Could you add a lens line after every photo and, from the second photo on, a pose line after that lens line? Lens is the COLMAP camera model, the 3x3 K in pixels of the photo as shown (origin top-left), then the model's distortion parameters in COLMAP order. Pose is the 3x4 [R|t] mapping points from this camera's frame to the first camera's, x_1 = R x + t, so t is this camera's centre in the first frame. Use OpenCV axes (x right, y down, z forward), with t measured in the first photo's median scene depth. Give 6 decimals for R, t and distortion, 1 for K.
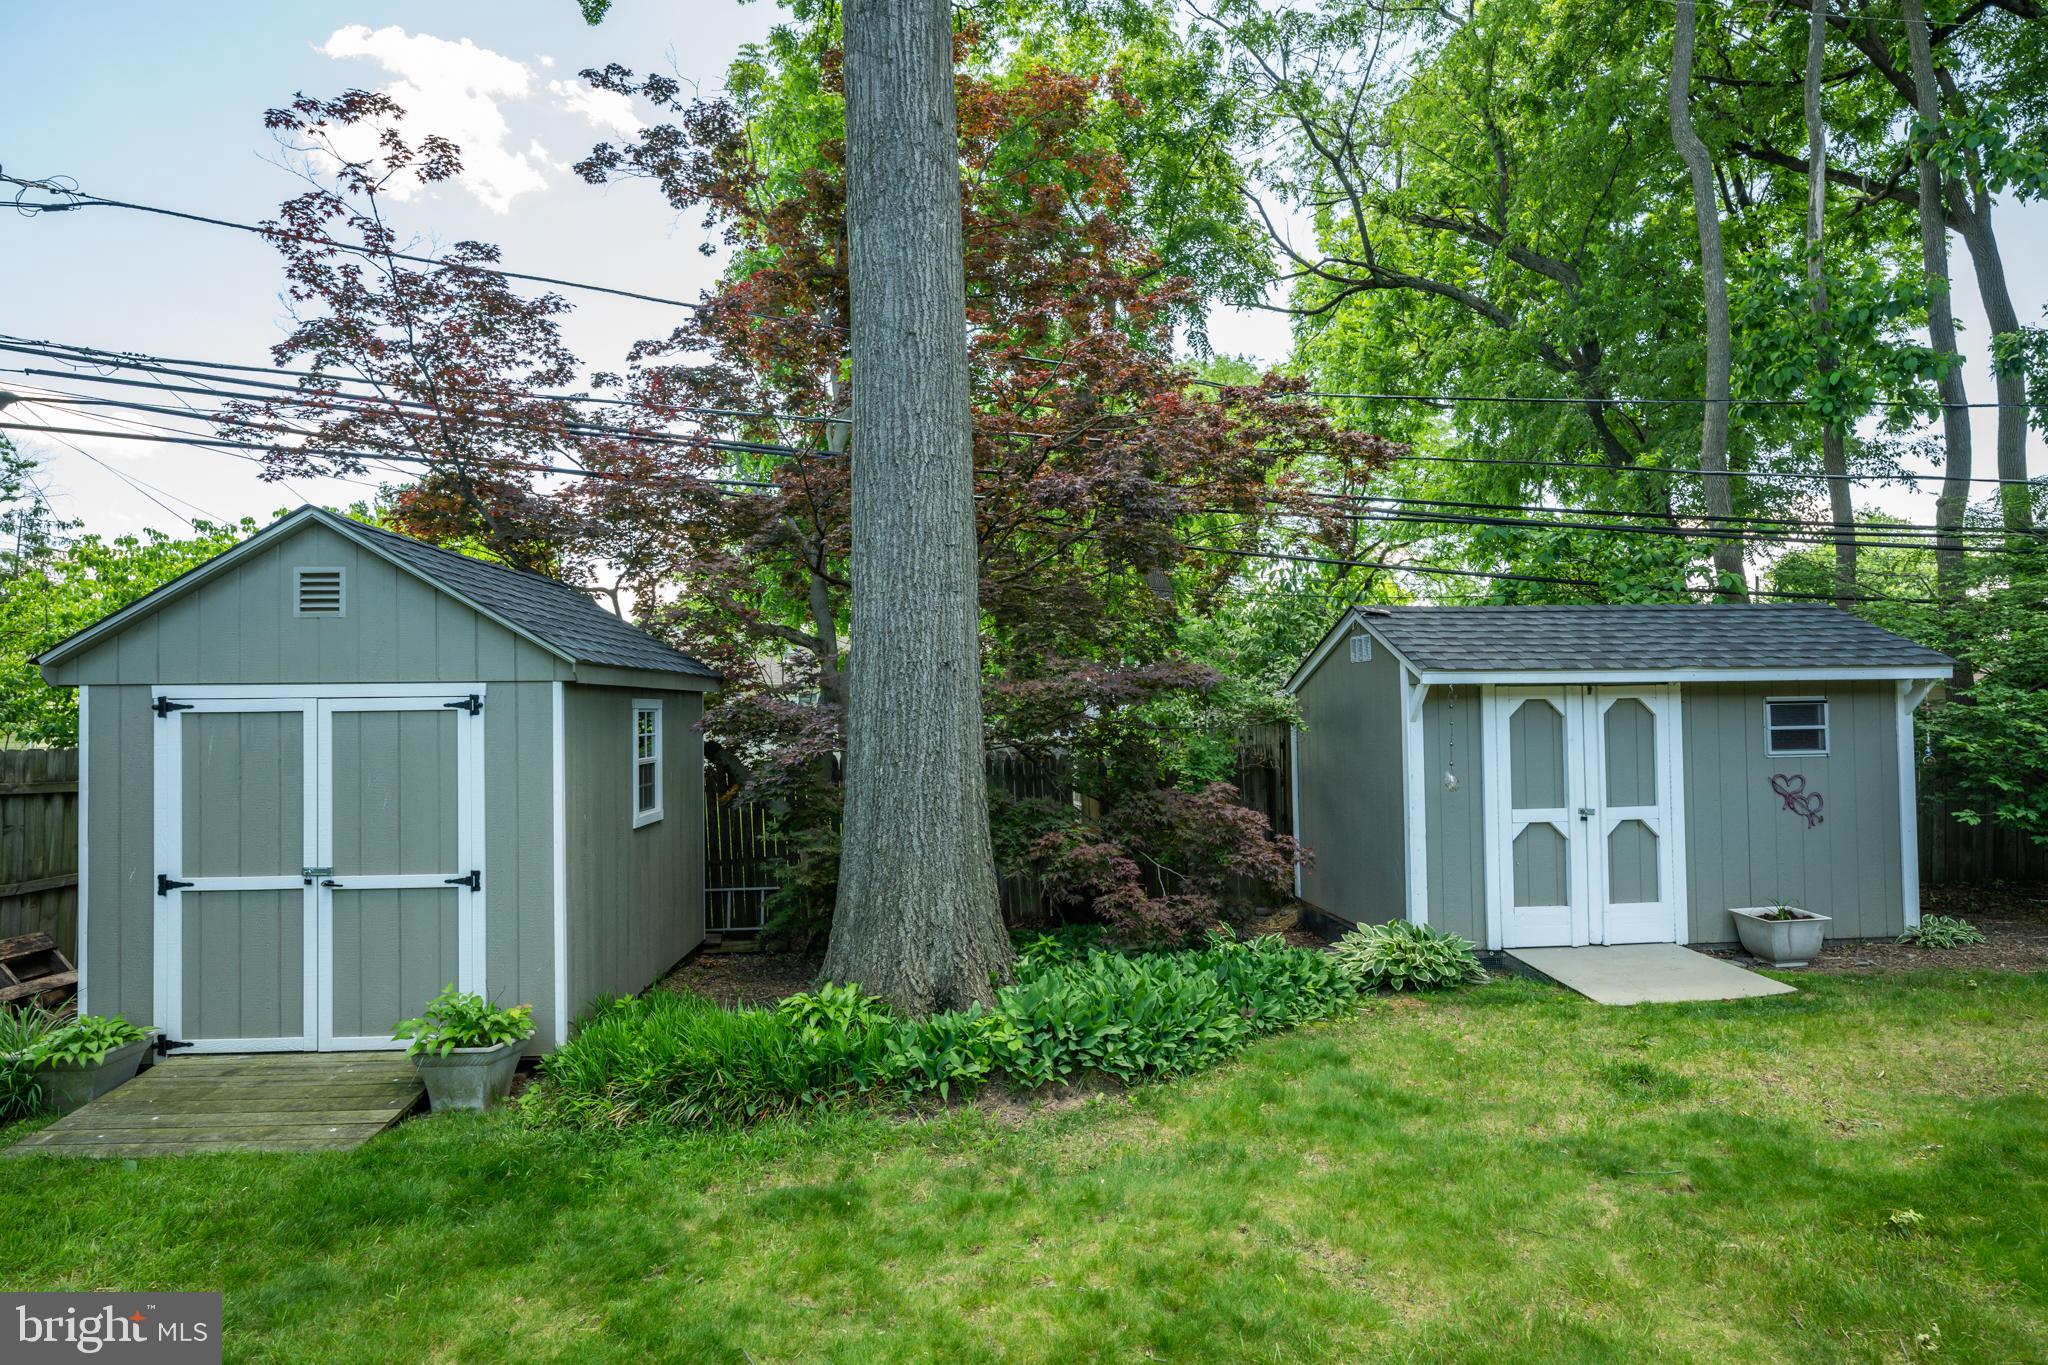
lens RADIAL K [[1150.3, 0, 1024.0], [0, 1150.3, 682.5], [0, 0, 1]] dist [-0.005246, -0.001046]
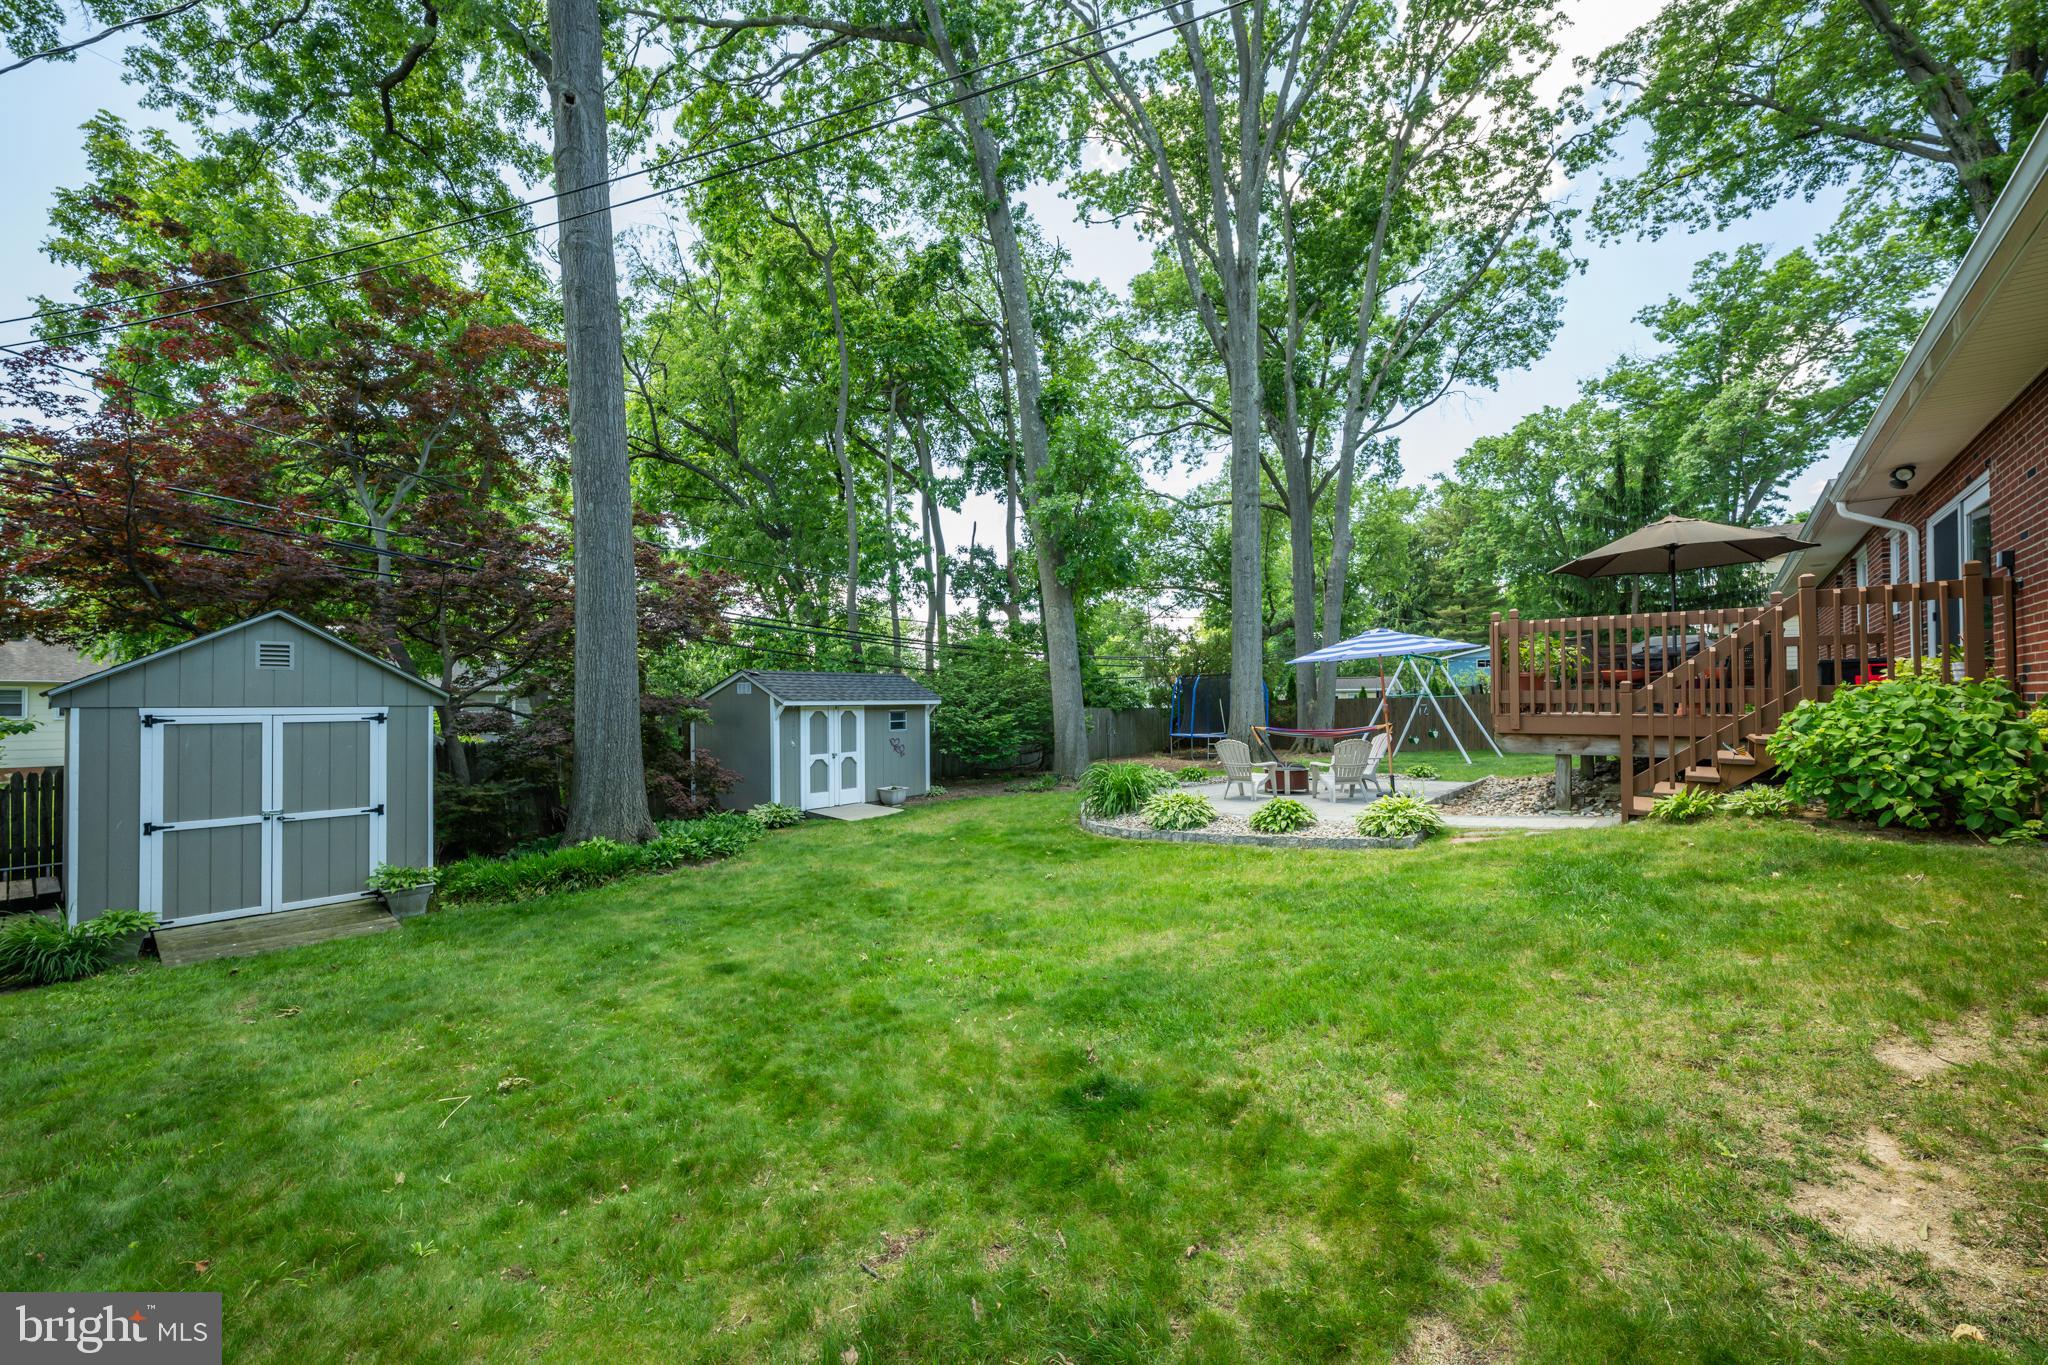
lens RADIAL K [[835.0, 0, 1024.0], [0, 835.0, 682.5], [0, 0, 1]] dist [0.000397, 0.000051]
pose [[0.667343, 0.024018, 0.744363, -0.801476], [-0.023754, 0.999658, -0.010959, -0.050335], [-0.744372, -0.010368, 0.667685, -0.730140]]
